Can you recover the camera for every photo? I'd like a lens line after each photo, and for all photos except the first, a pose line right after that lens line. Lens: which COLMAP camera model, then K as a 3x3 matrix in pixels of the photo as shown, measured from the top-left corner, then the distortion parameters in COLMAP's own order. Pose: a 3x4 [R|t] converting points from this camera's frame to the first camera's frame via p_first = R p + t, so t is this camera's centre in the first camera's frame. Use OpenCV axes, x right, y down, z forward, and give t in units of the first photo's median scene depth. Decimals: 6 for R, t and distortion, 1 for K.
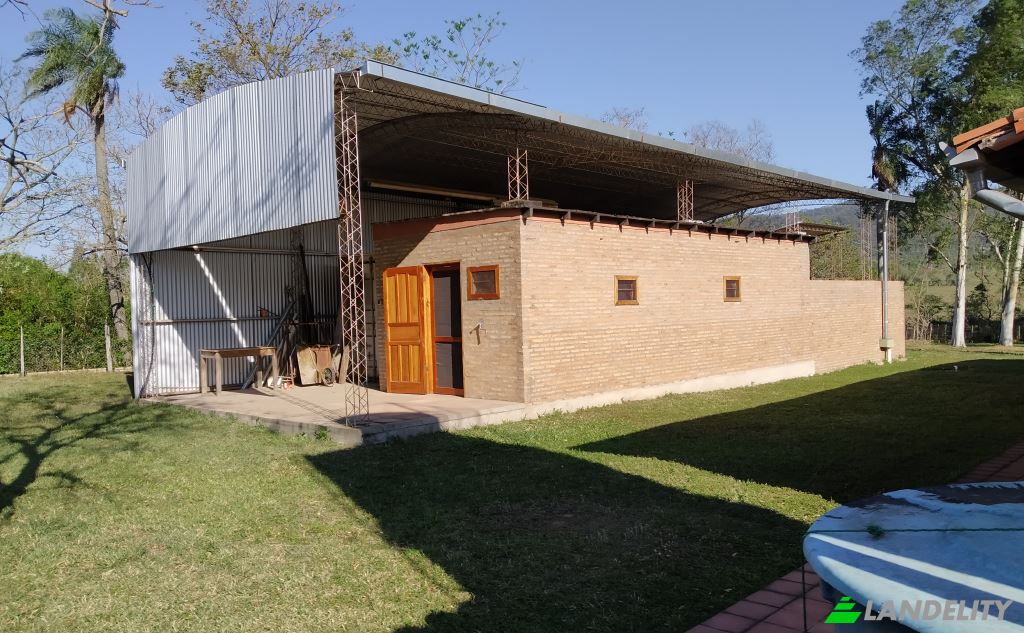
lens RADIAL K [[786.7, 0, 507.4], [0, 786.7, 328.3], [0, 0, 1]] dist [0.050271, -0.098374]
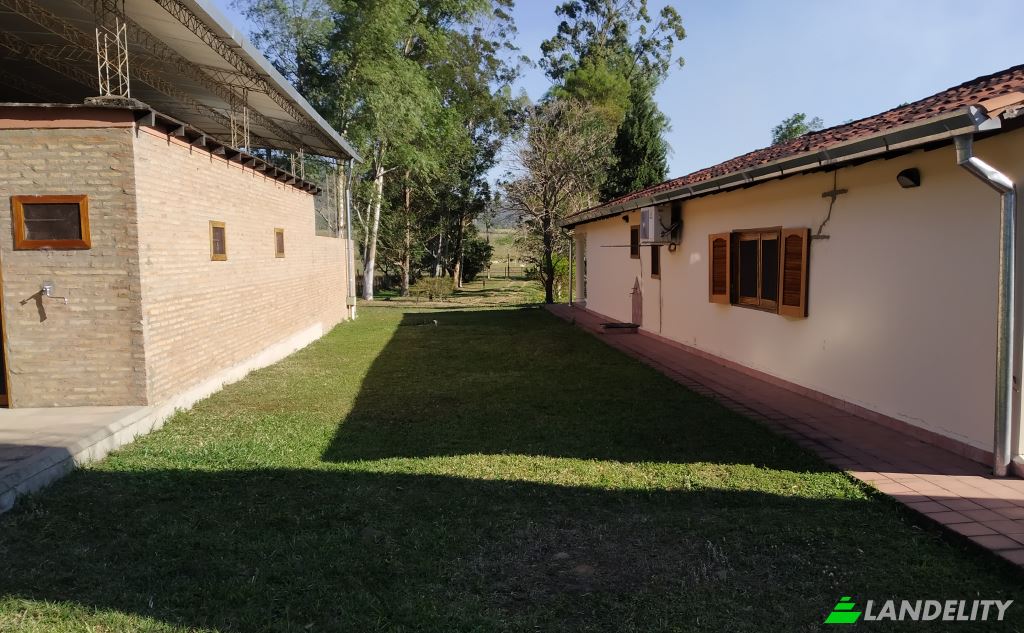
lens RADIAL K [[786.7, 0, 507.4], [0, 786.7, 328.3], [0, 0, 1]] dist [0.050271, -0.098374]
pose [[0.676638, -0.051260, 0.734530, -0.249103], [0.011146, 0.998173, 0.059390, -0.007031], [-0.736232, -0.031998, 0.675973, 0.301724]]
